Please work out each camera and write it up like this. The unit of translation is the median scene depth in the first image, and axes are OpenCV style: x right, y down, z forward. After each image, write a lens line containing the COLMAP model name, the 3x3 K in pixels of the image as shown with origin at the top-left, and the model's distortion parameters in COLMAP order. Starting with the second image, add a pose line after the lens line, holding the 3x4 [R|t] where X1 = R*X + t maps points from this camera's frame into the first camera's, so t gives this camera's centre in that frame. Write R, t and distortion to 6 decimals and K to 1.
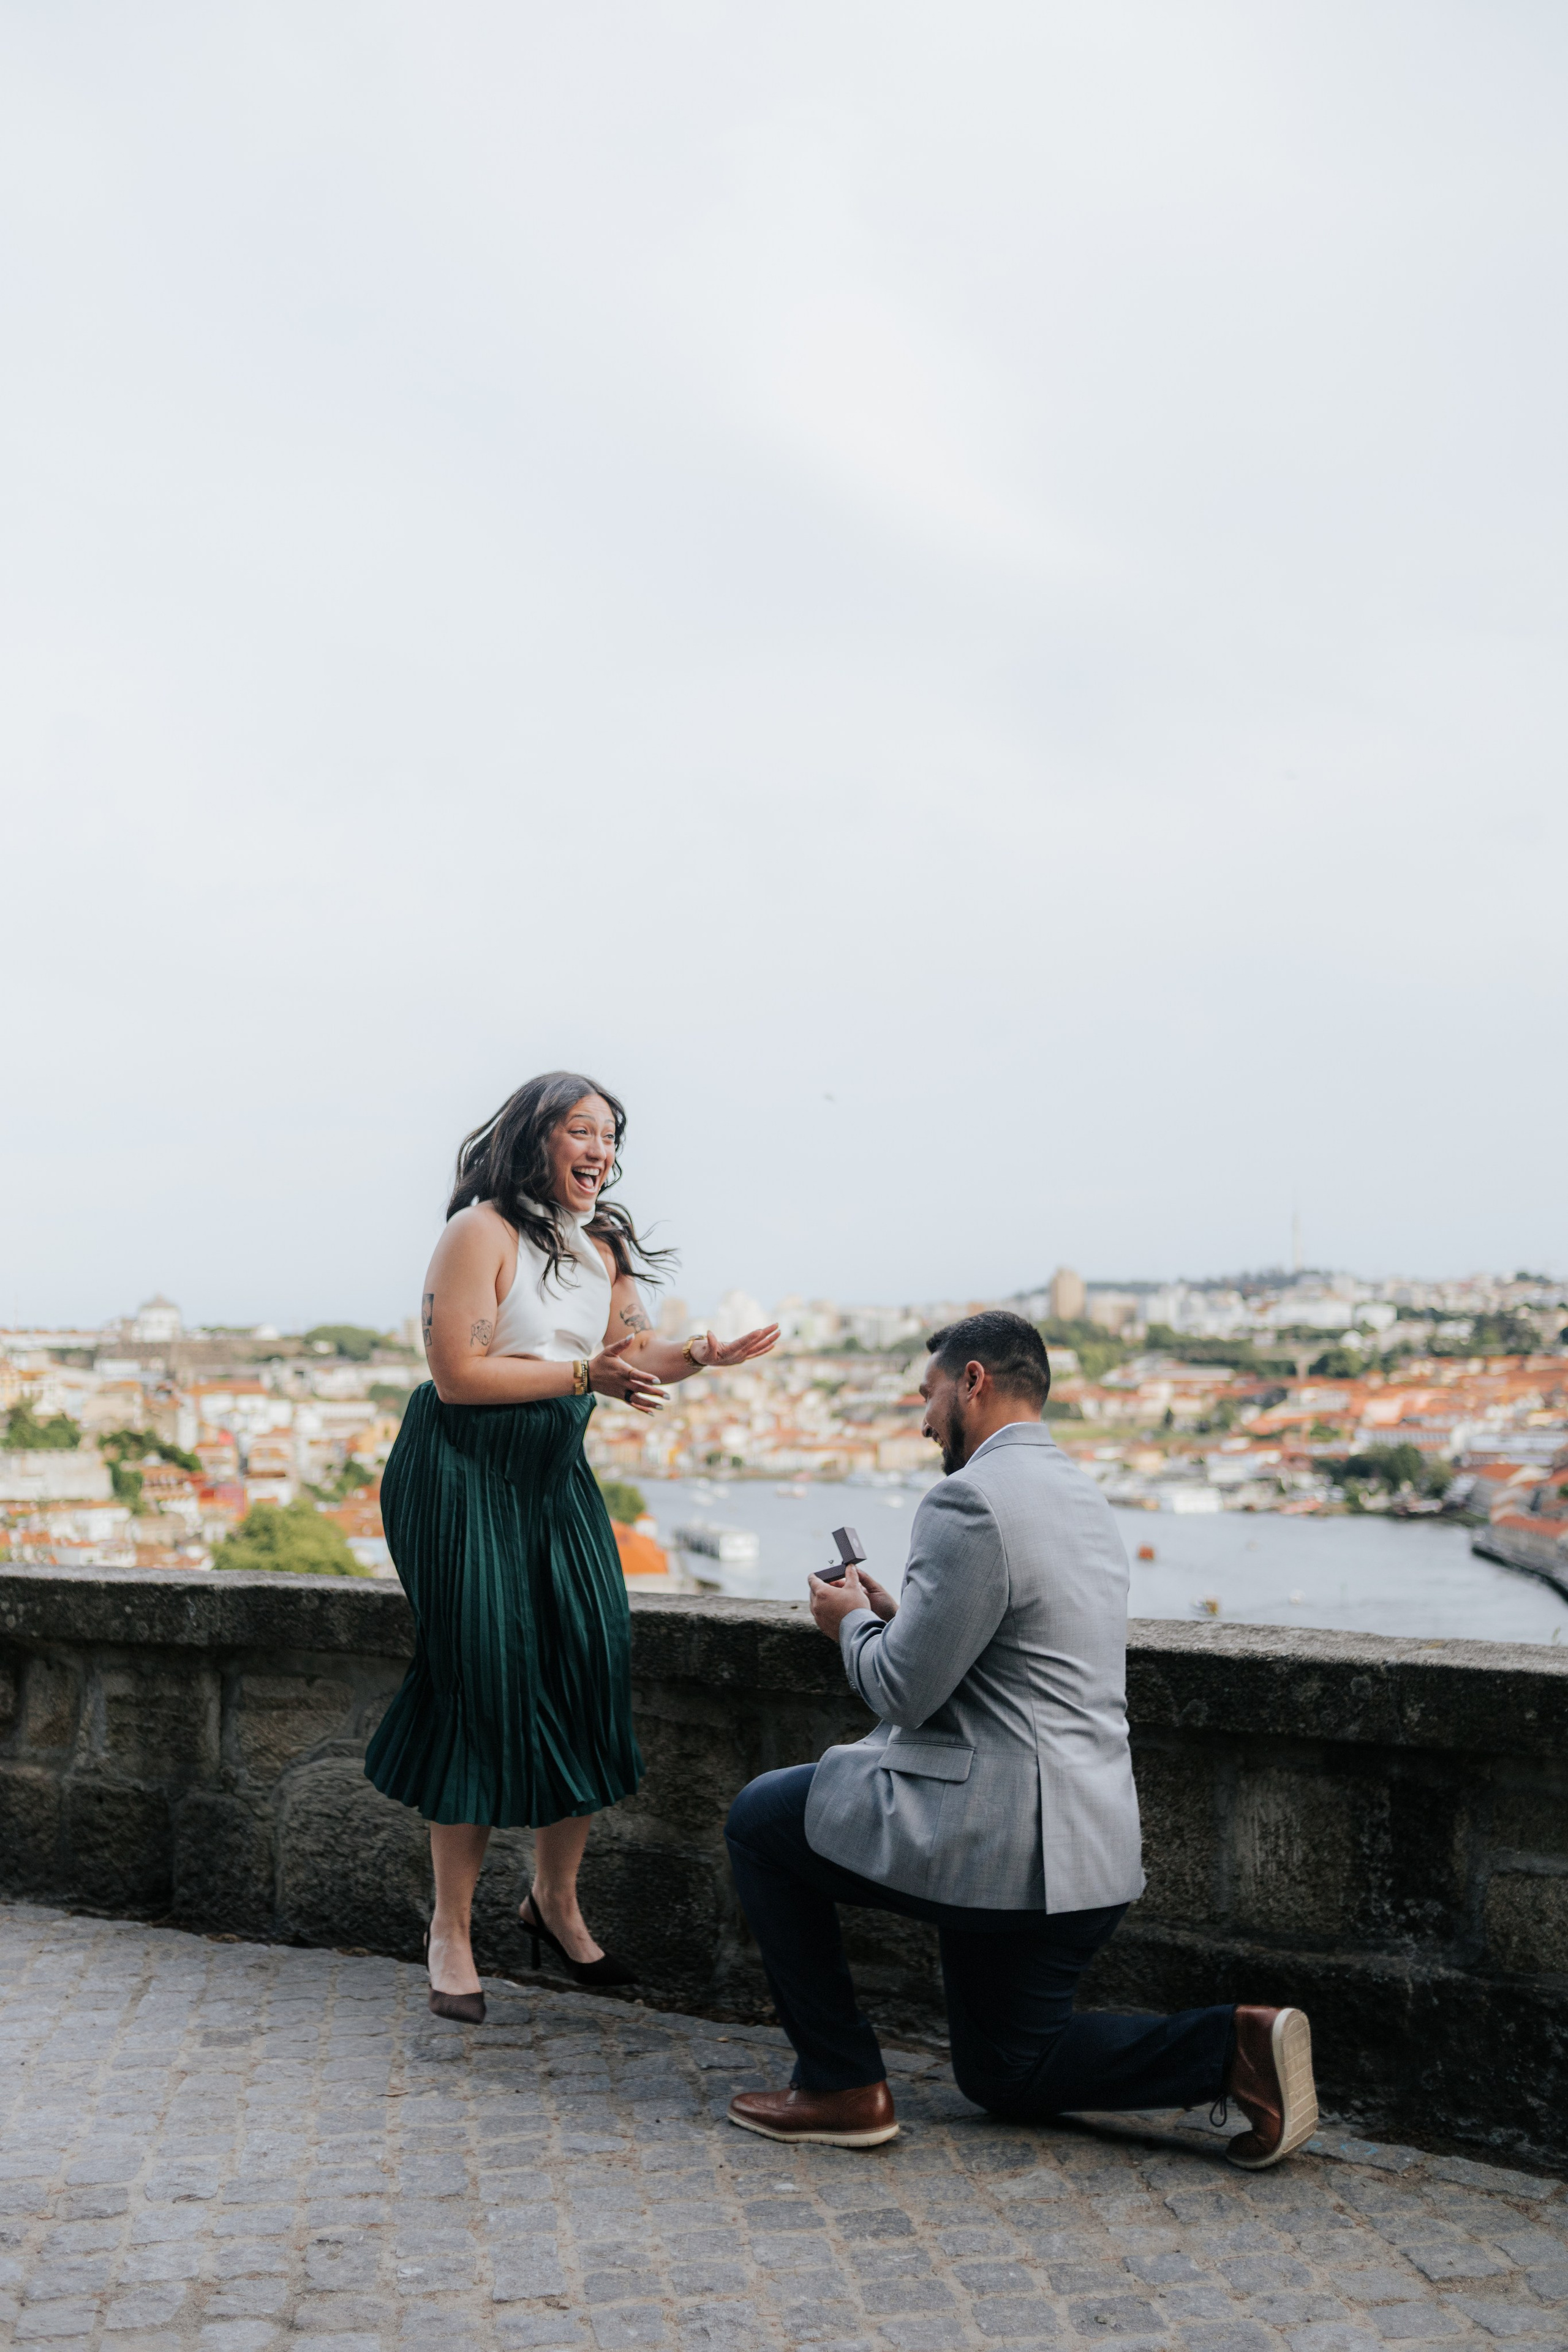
lens RADIAL K [[2325.0, 0, 793.5], [0, 2325.0, 1173.7], [0, 0, 1]] dist [-0.004607, 0.020996]
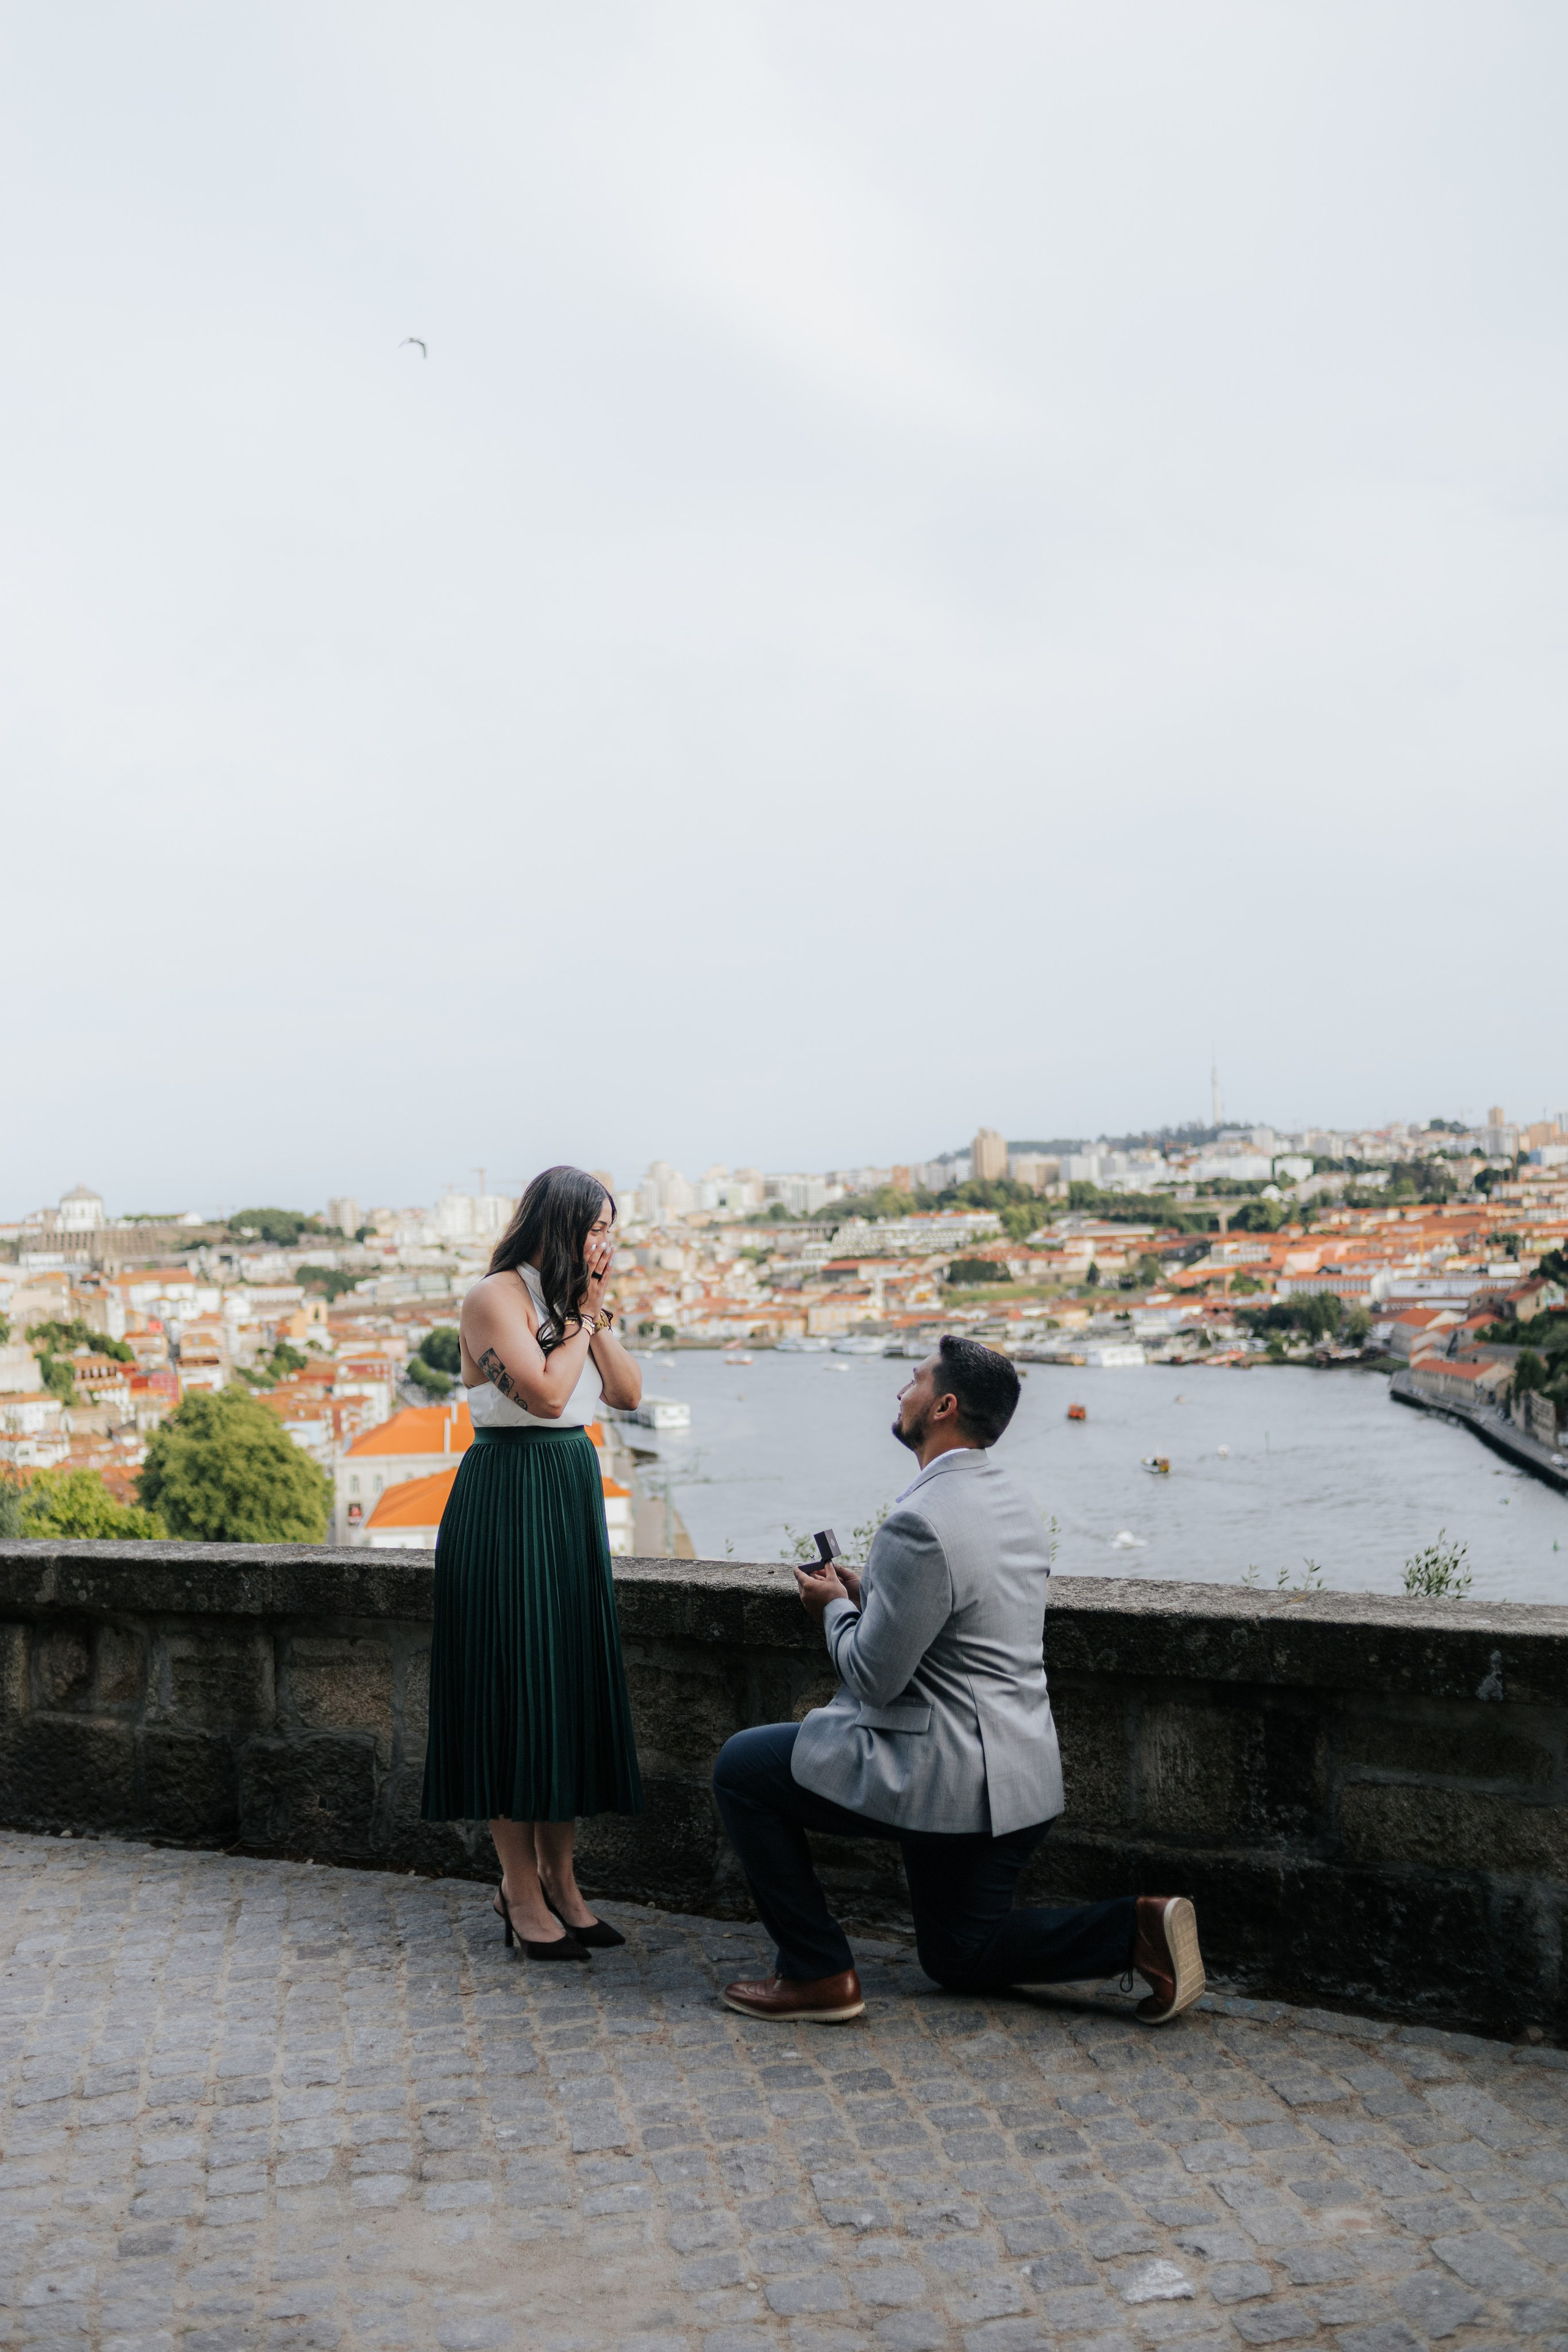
lens RADIAL K [[2320.0, 0, 791.2], [0, 2320.0, 1187.9], [0, 0, 1]] dist [-0.005017, 0.030549]
pose [[0.999021, -0.031484, 0.031068, -0.023467], [0.029480, 0.997580, 0.062969, -0.098487], [-0.032976, -0.061992, 0.997532, -0.198619]]
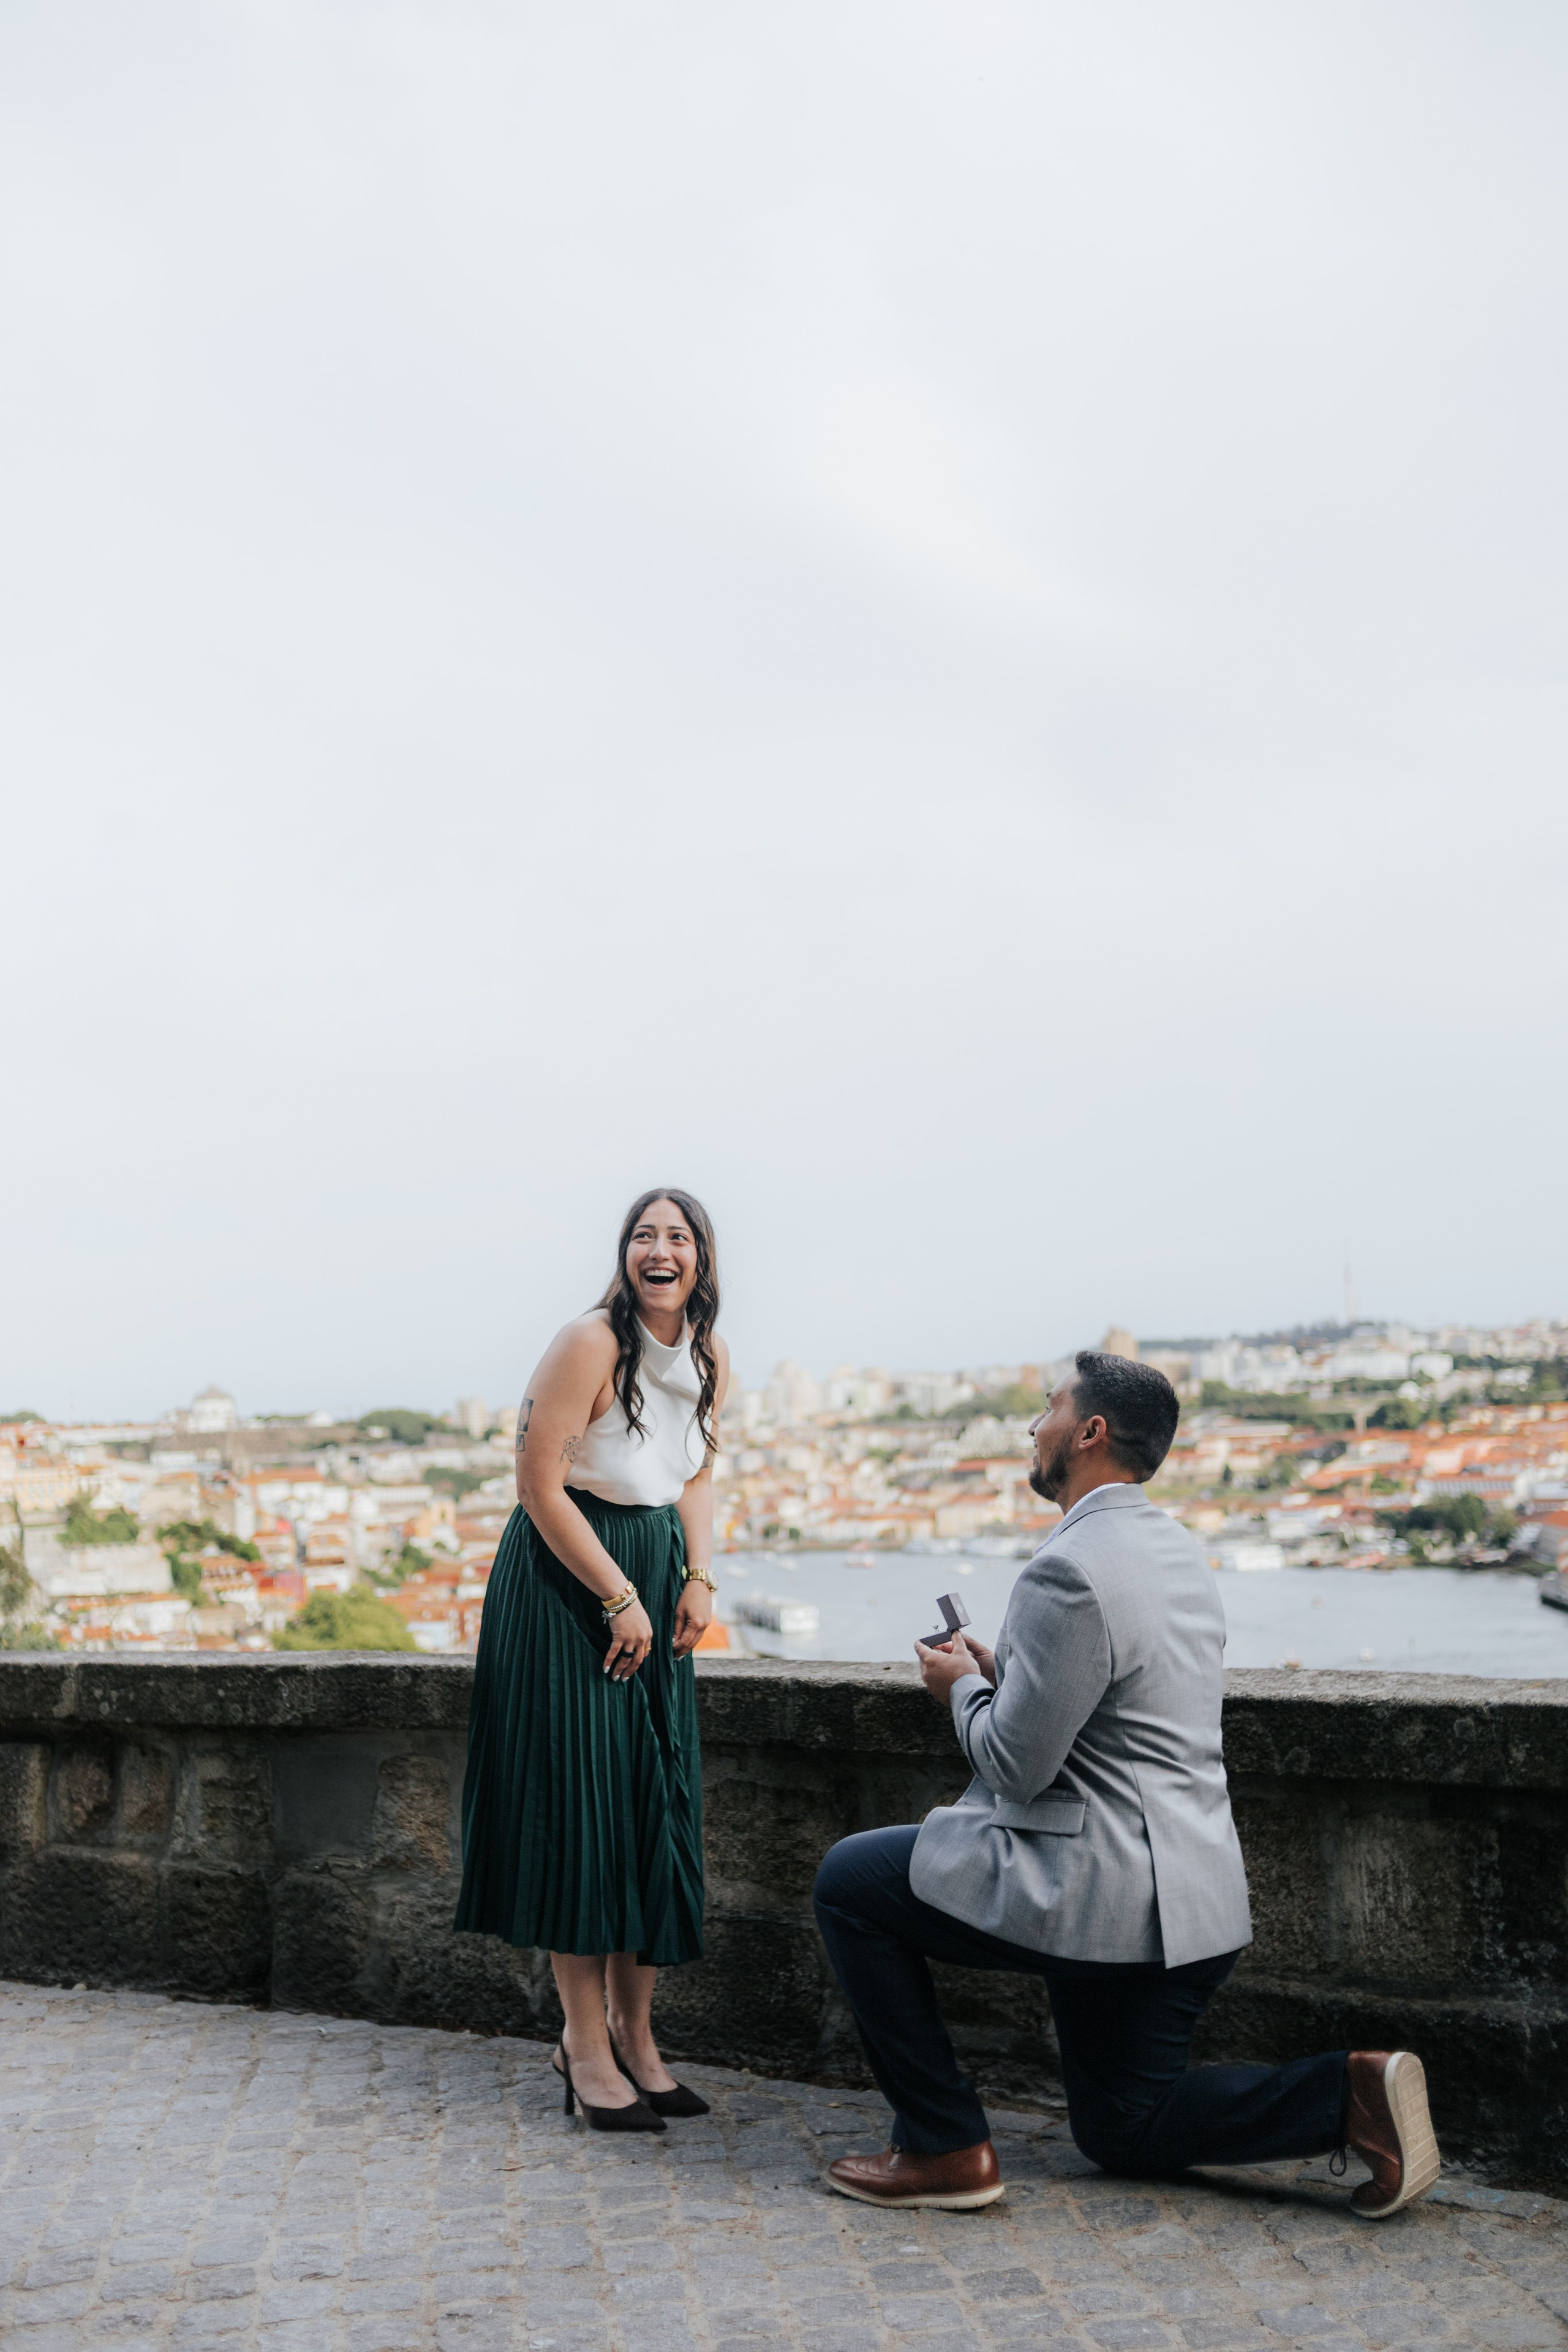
lens RADIAL K [[2325.0, 0, 793.5], [0, 2325.0, 1173.7], [0, 0, 1]] dist [-0.004607, 0.020996]
pose [[0.999192, -0.035233, -0.019332, -0.015321], [0.034638, 0.998941, -0.030282, 0.002883], [0.020378, 0.029588, 0.999354, -0.009638]]
